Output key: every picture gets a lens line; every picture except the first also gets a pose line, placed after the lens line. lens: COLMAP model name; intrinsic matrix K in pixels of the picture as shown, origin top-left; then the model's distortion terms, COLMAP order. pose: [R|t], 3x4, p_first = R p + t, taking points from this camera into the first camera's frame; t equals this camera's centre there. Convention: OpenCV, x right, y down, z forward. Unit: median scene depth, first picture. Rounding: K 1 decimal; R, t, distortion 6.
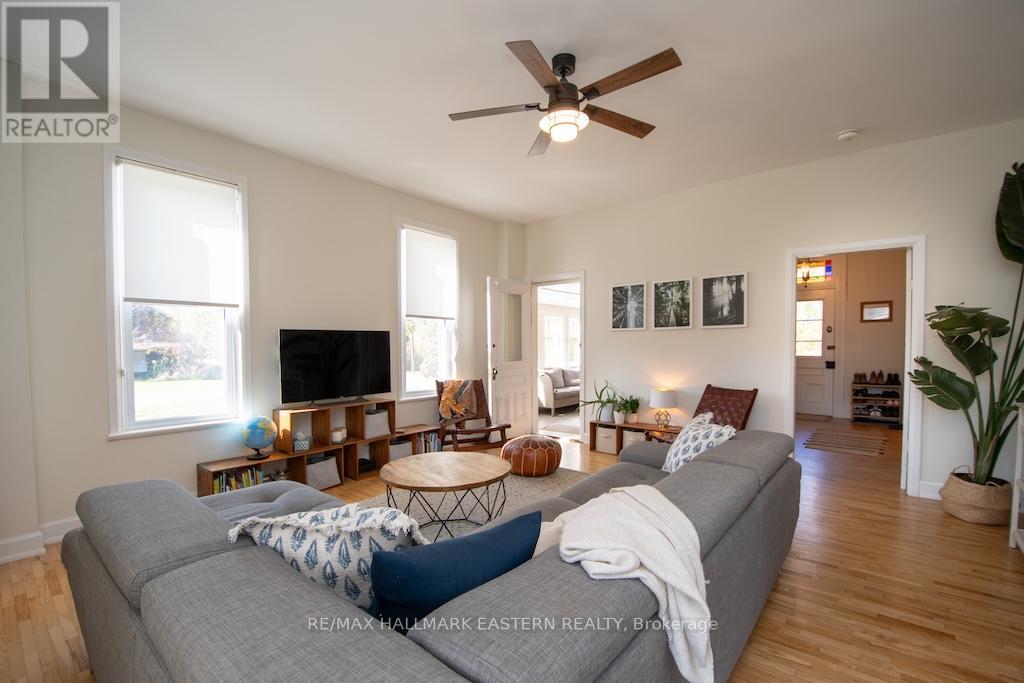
lens RADIAL K [[458.5, 0, 511.4], [0, 458.5, 353.7], [0, 0, 1]] dist [0.004021, -0.016849]
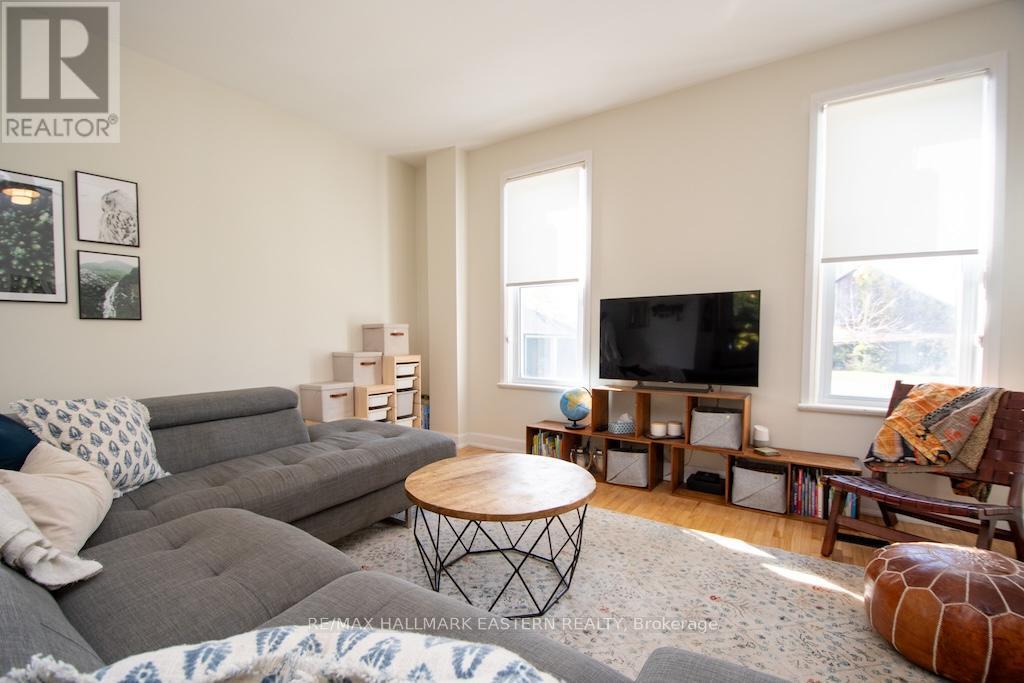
lens RADIAL K [[461.3, 0, 517.3], [0, 461.3, 354.1], [0, 0, 1]] dist [0.001850, -0.000184]
pose [[0.090688, 0.036724, -0.995202, 0.341635], [-0.024536, 0.999099, 0.034632, 0.024713], [0.995577, 0.021277, 0.091507, 0.609119]]
